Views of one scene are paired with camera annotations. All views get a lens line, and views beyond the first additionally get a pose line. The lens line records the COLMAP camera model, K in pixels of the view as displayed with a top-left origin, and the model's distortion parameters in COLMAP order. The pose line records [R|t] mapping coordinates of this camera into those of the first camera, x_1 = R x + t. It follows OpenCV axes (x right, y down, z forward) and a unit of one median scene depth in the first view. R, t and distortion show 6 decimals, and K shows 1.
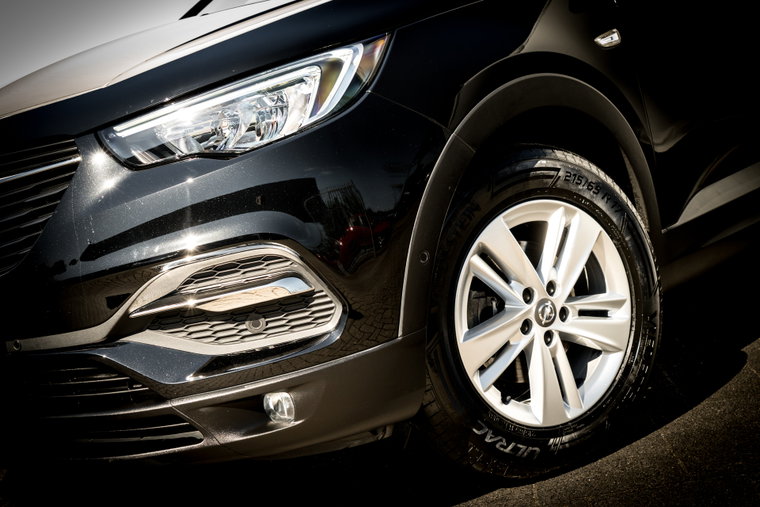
lens RADIAL K [[1139.2, 0, 378.8], [0, 1139.2, 254.2], [0, 0, 1]] dist [0.046399, 0.000000]
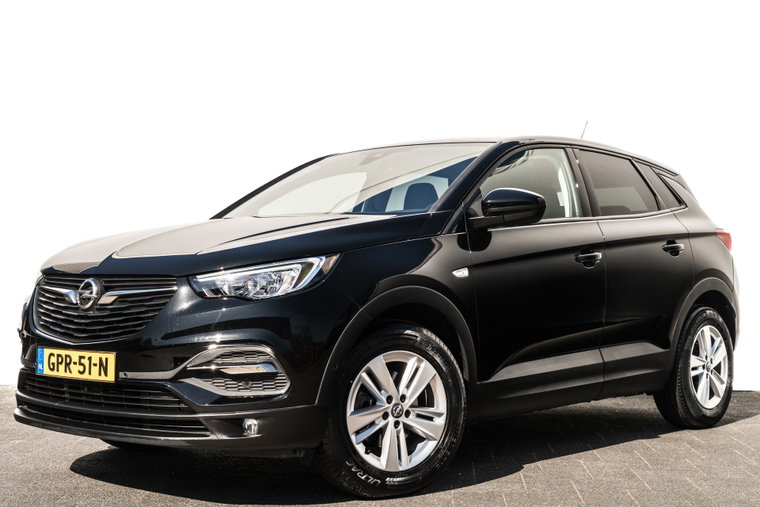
lens RADIAL K [[1115.3, 0, 383.6], [0, 1115.3, 256.8], [0, 0, 1]] dist [0.033227, 0.000000]
pose [[0.983840, 0.178749, 0.010358, 0.066337], [-0.175753, 0.975158, -0.134826, 0.062093], [-0.034200, 0.130827, 0.990815, -0.945522]]
